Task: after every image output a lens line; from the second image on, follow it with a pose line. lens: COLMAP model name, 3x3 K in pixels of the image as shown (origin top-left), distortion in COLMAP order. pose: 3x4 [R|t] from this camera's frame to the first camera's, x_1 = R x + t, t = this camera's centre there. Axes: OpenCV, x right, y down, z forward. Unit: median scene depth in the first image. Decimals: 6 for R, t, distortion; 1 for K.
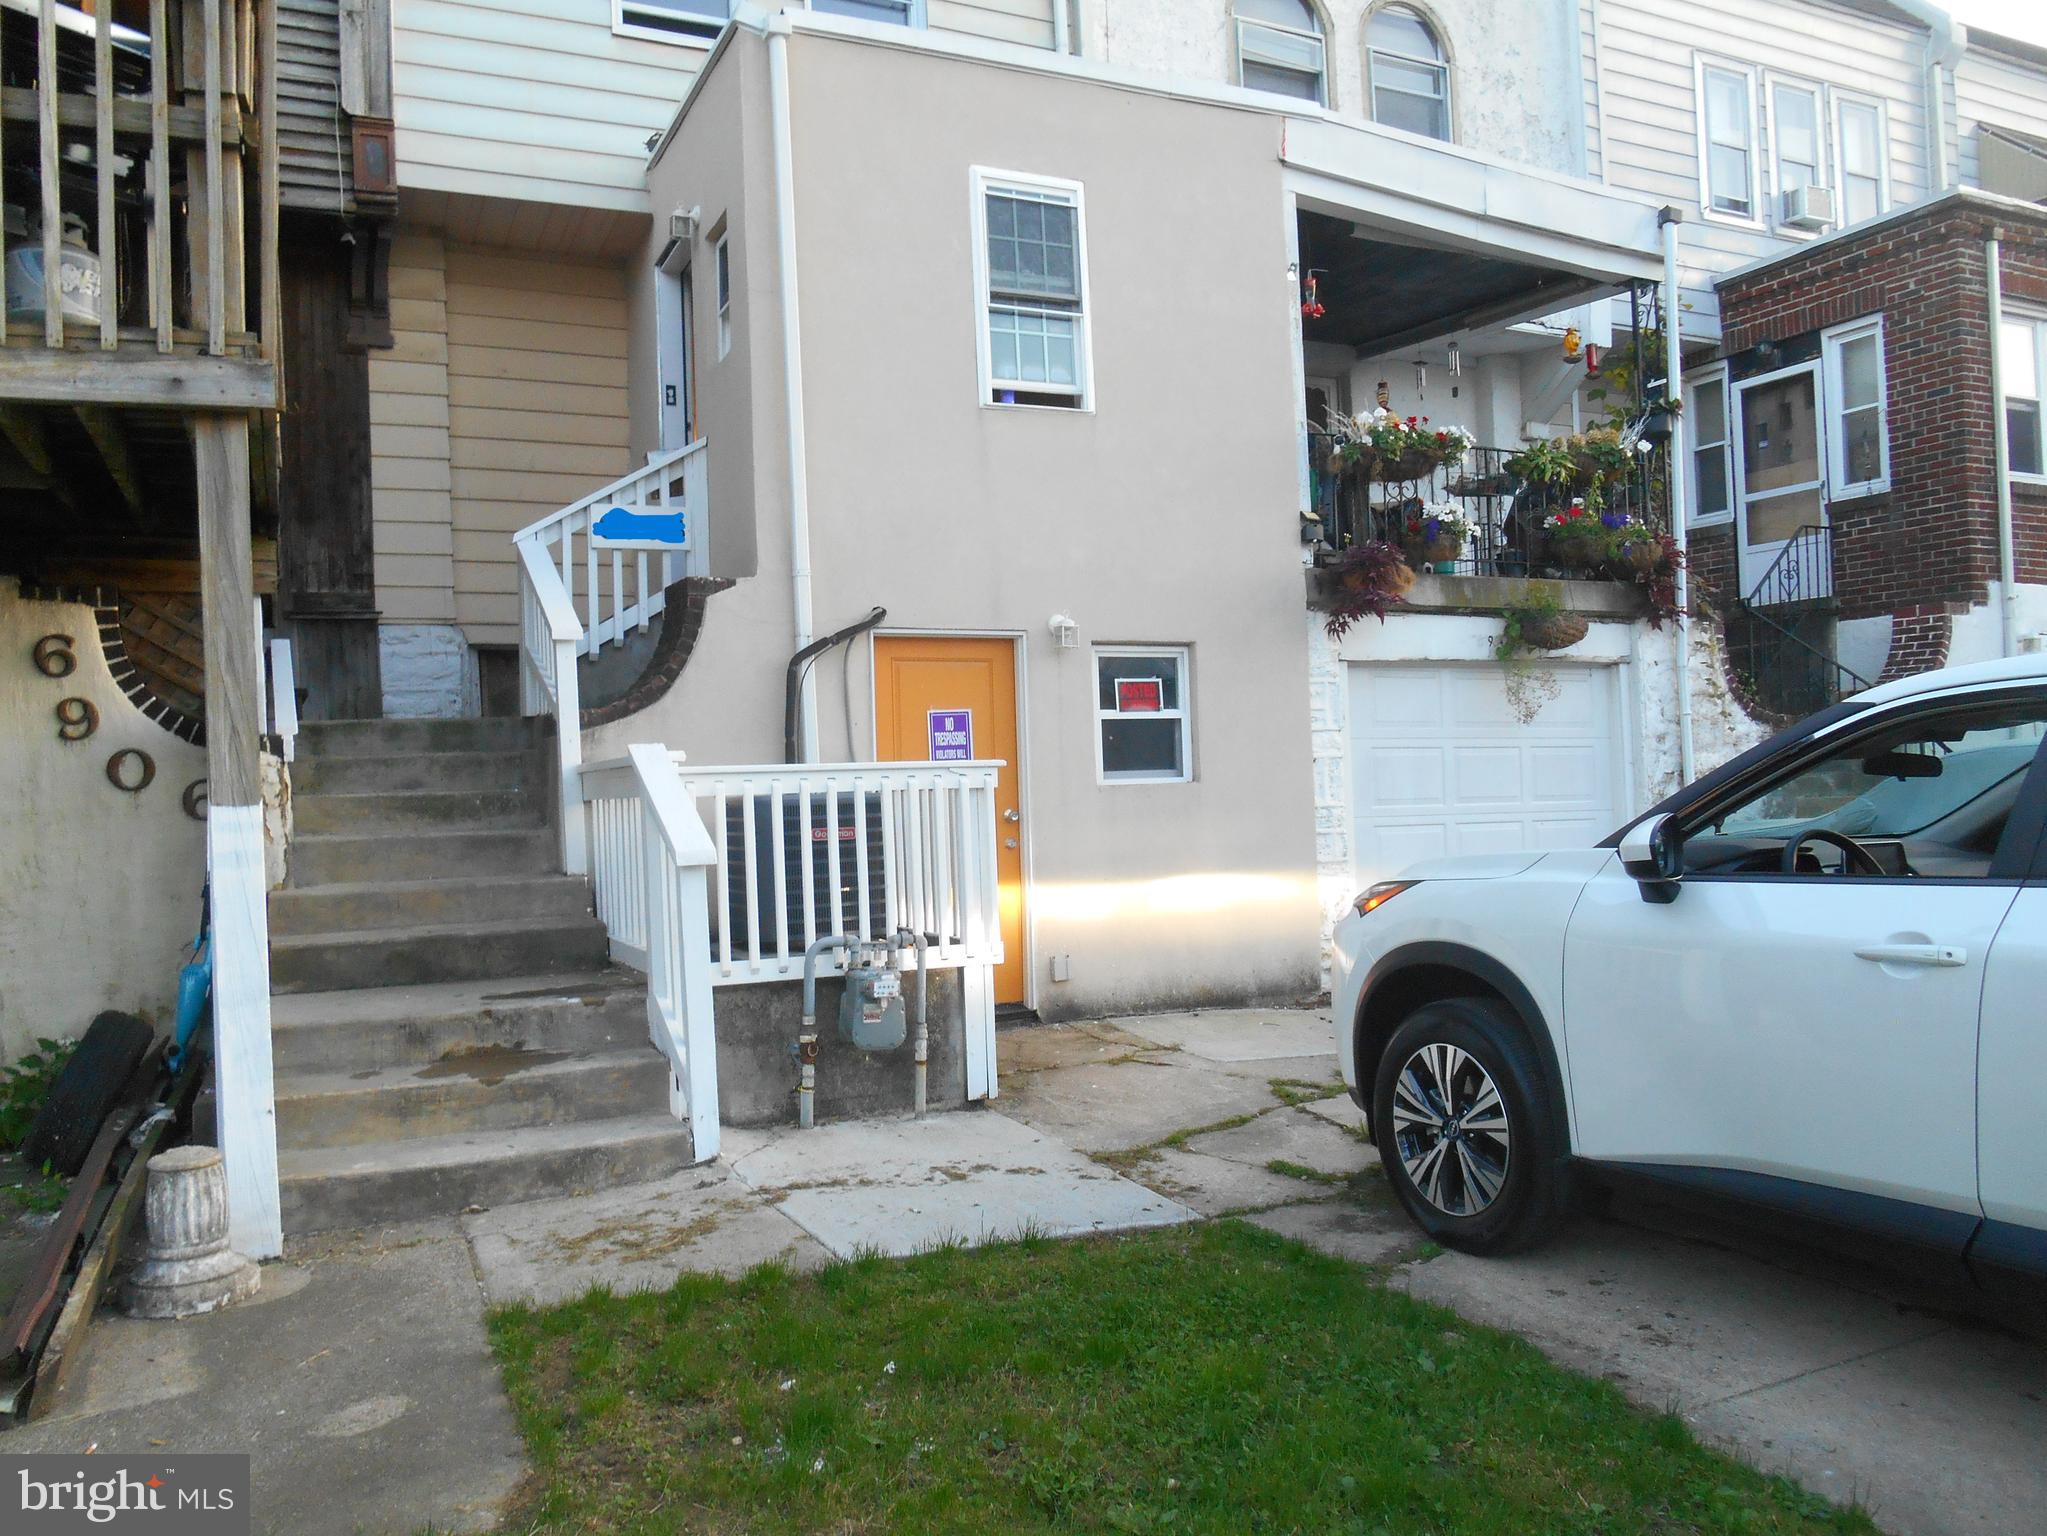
lens RADIAL K [[1571.3, 0, 1025.4], [0, 1571.3, 744.0], [0, 0, 1]] dist [-0.022635, 0.016463]
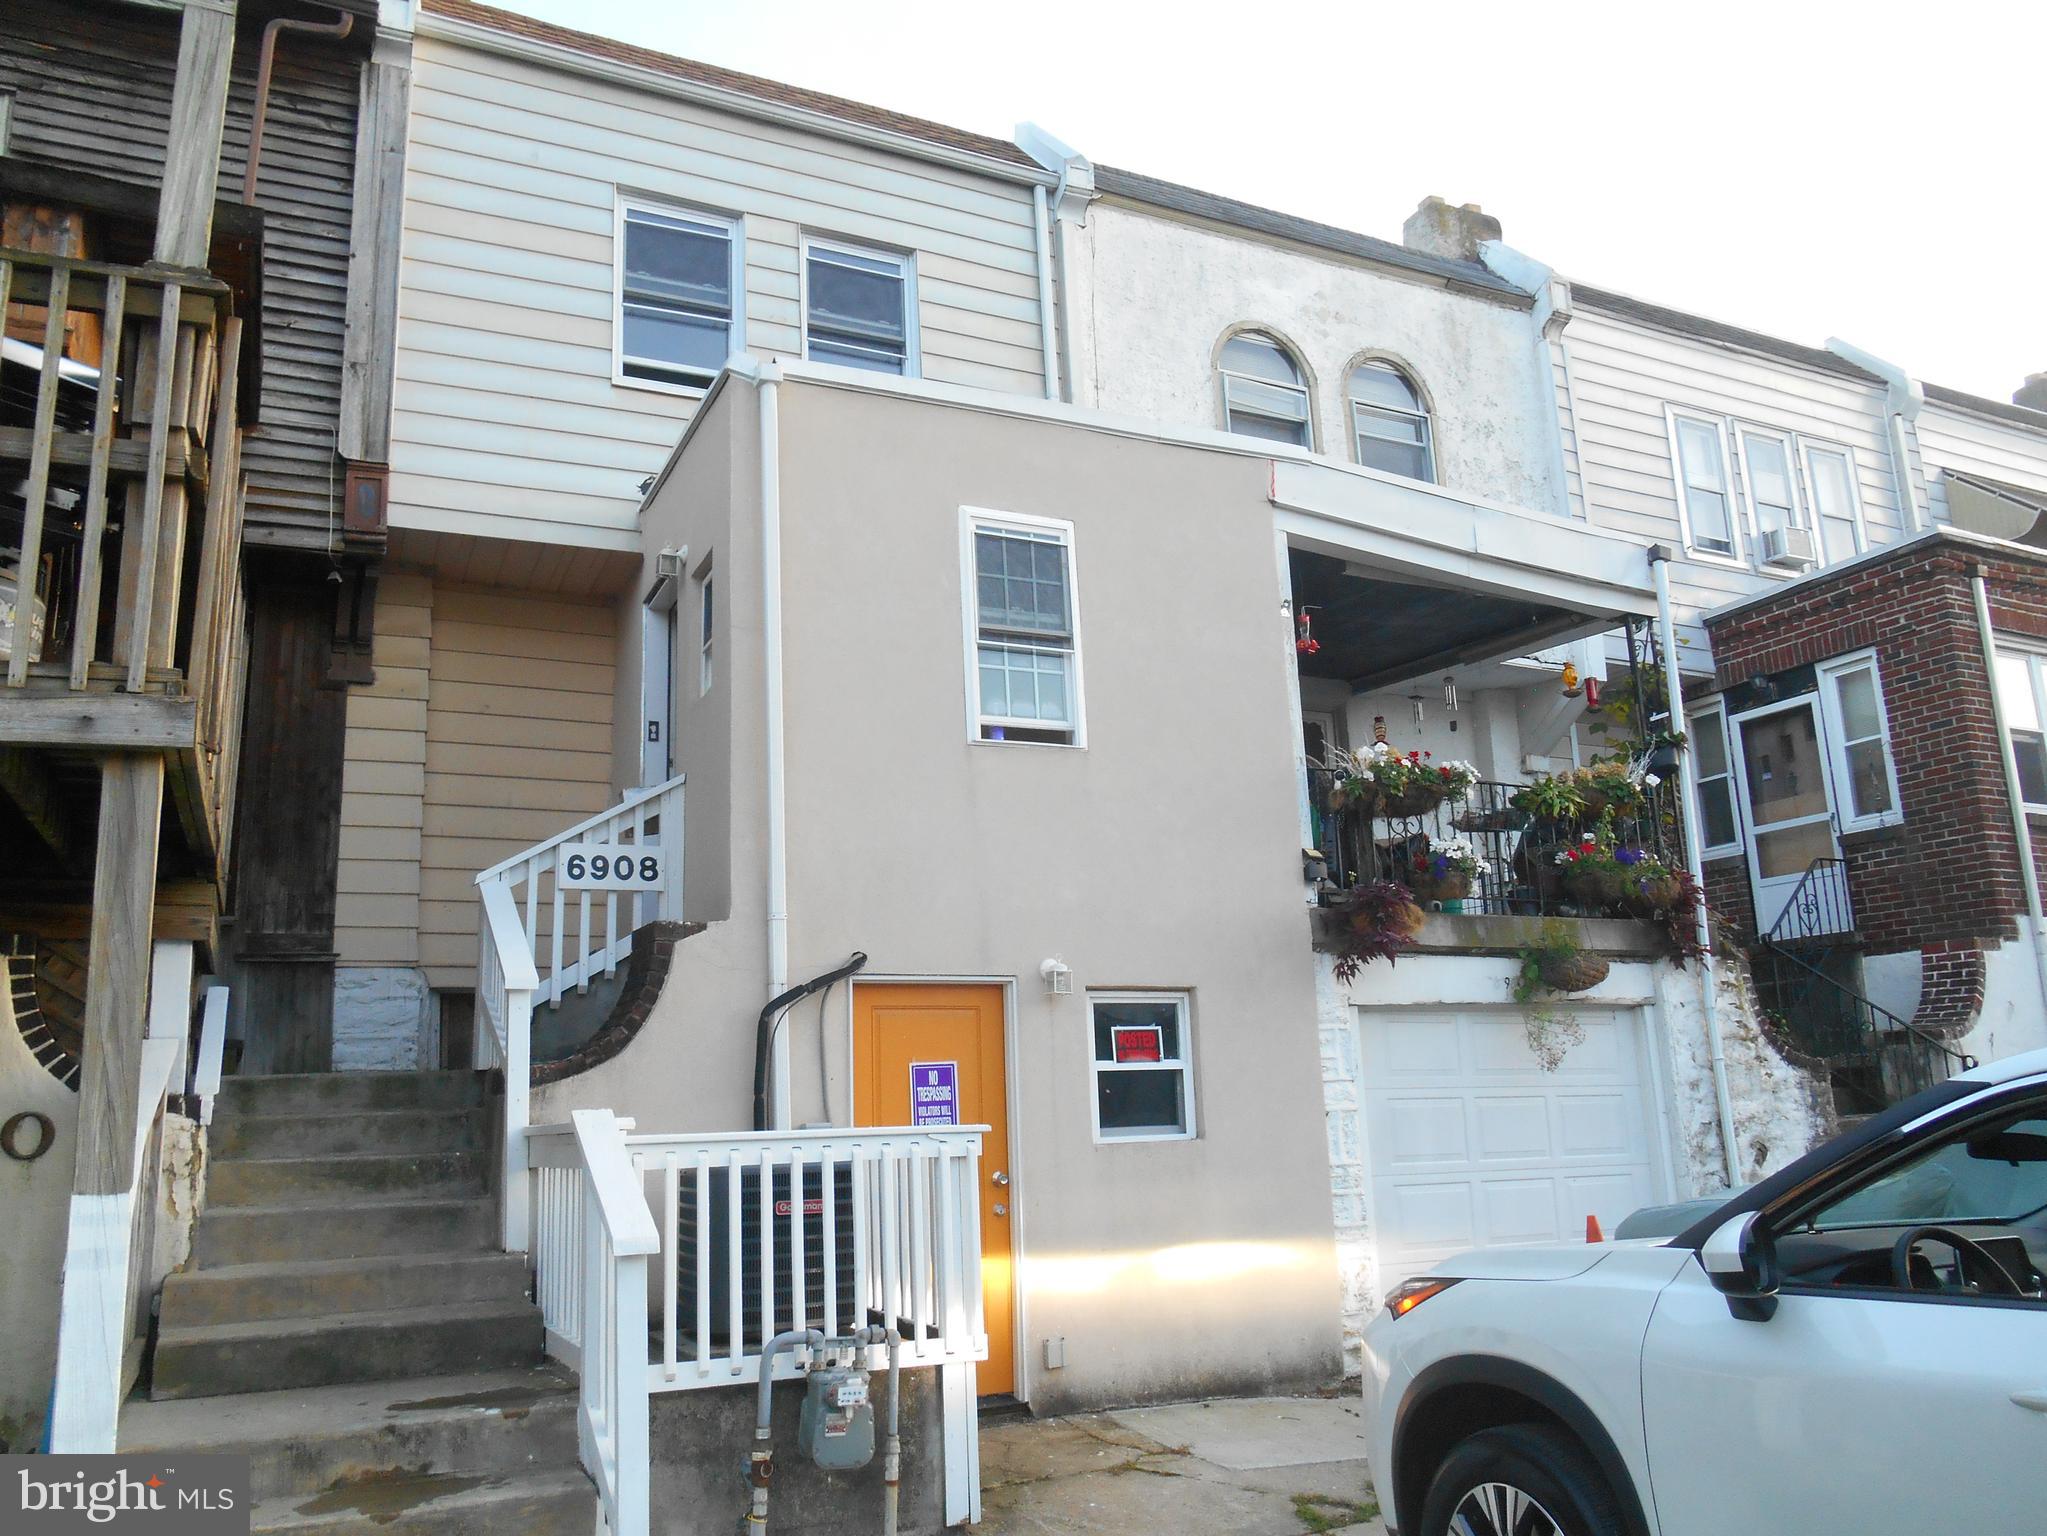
lens RADIAL K [[1571.3, 0, 1027.1], [0, 1571.3, 759.0], [0, 0, 1]] dist [-0.022635, 0.016463]
pose [[0.999997, -0.001810, 0.001632, 0.005502], [0.002098, 0.980200, -0.198000, -0.012881], [-0.001241, 0.198002, 0.980201, 0.050406]]
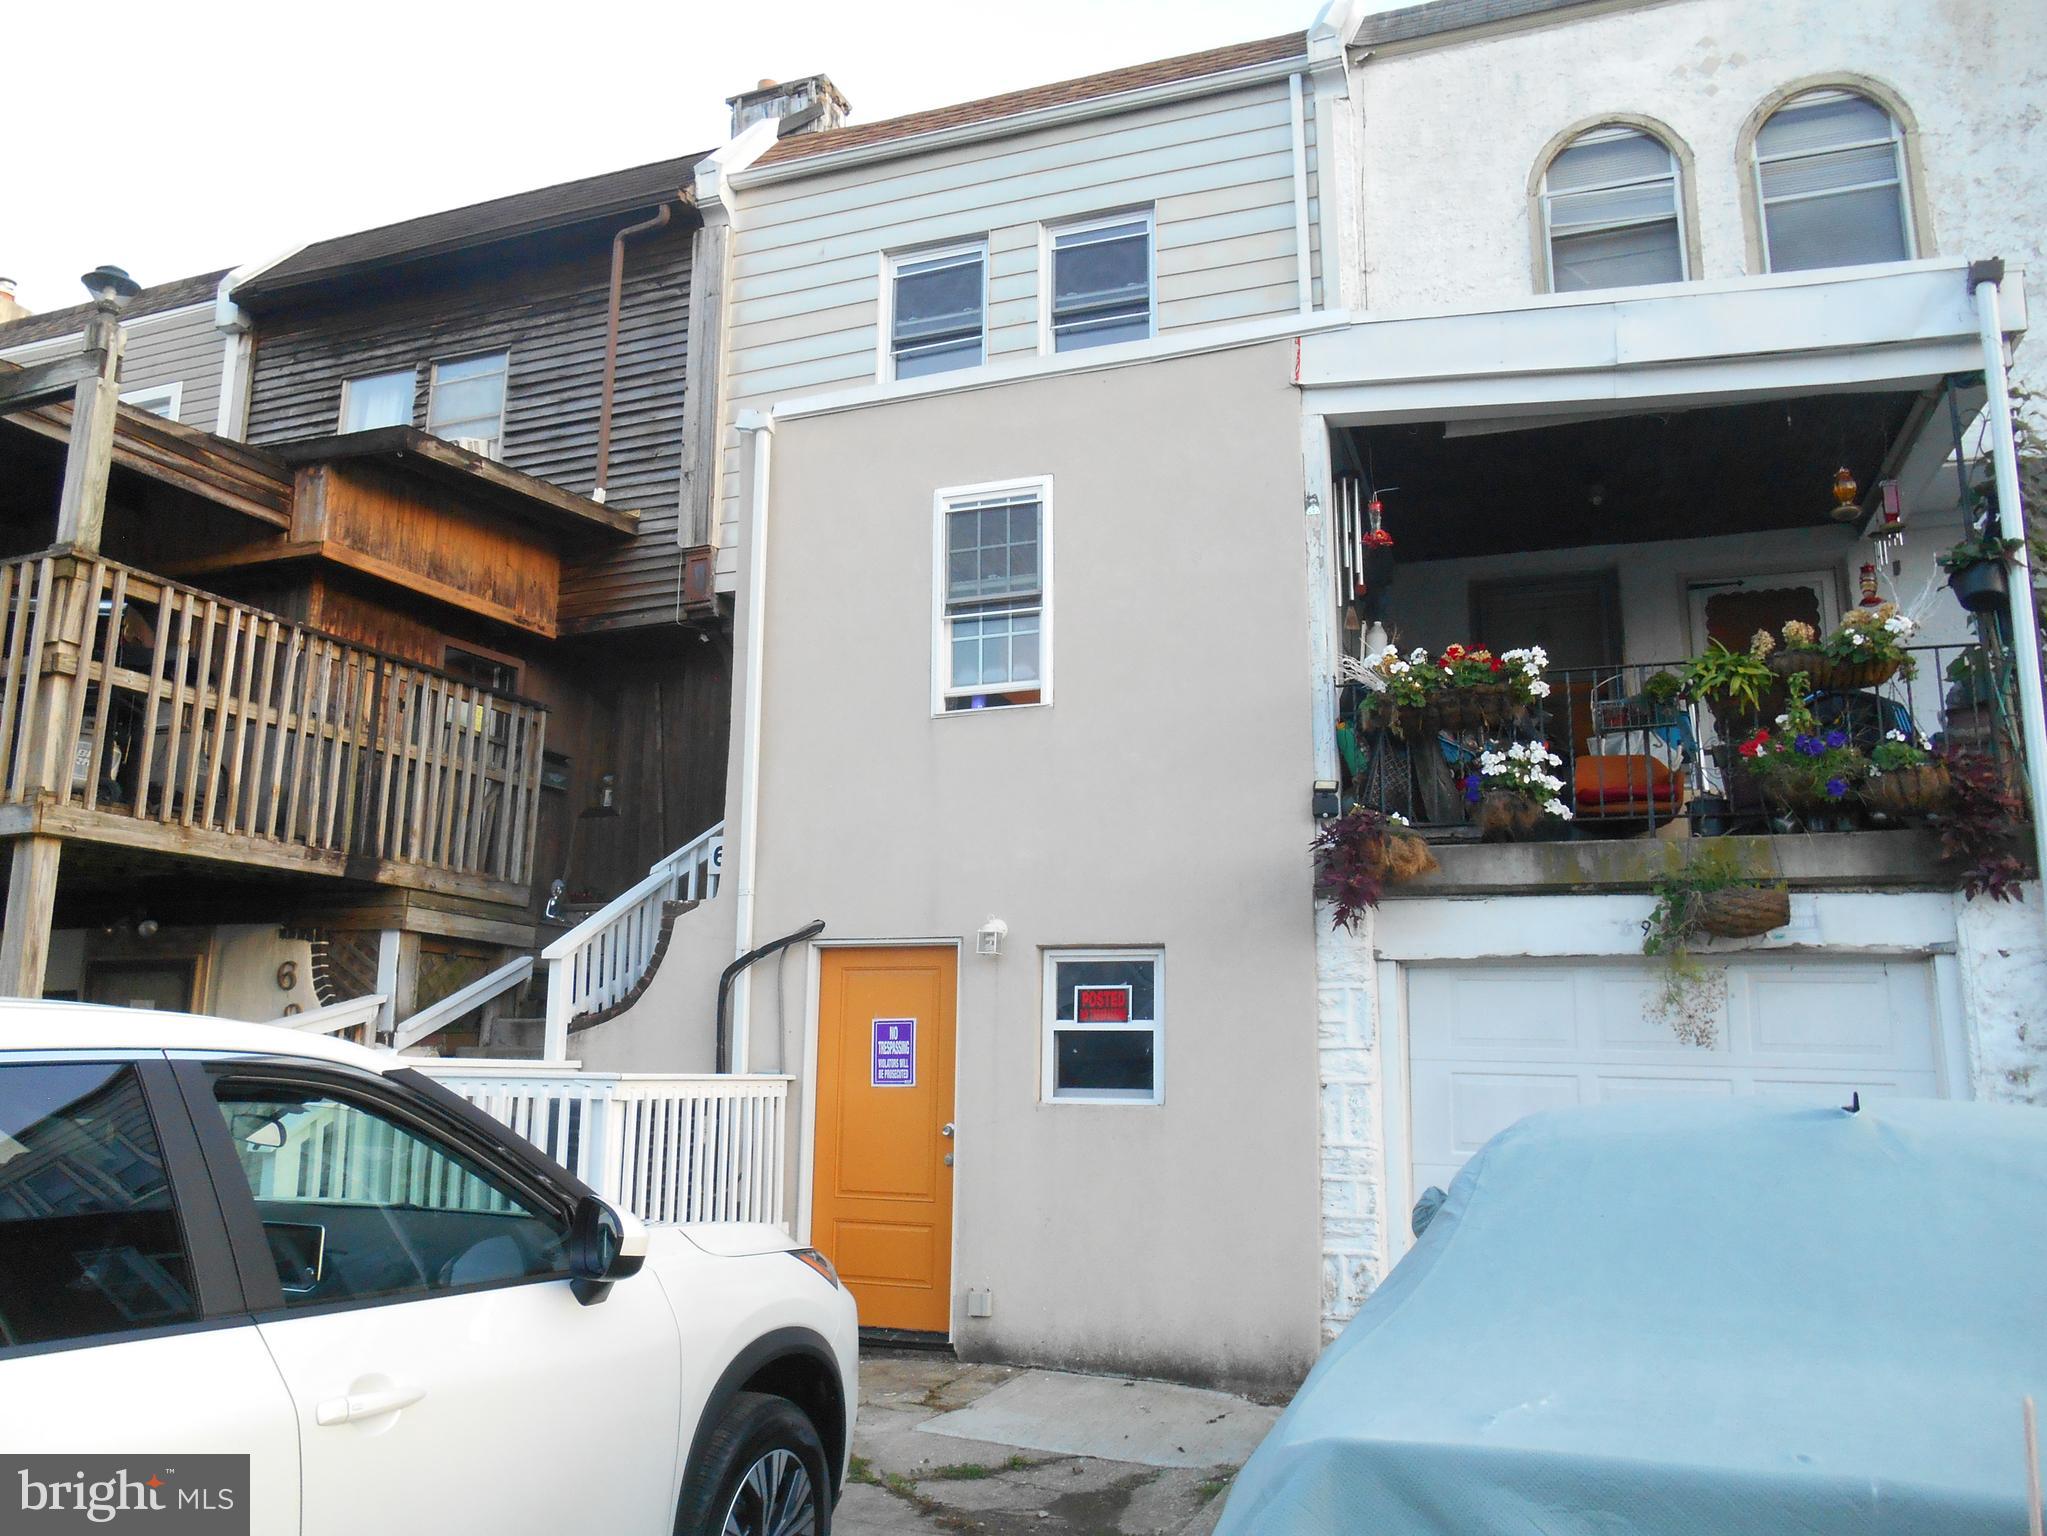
lens RADIAL K [[1571.3, 0, 1001.4], [0, 1571.3, 762.5], [0, 0, 1]] dist [-0.022635, 0.016463]
pose [[0.692861, -0.100087, -0.714091, 0.697629], [-0.017342, 0.987720, -0.155266, -0.027527], [0.720863, 0.119962, 0.682617, 0.328056]]
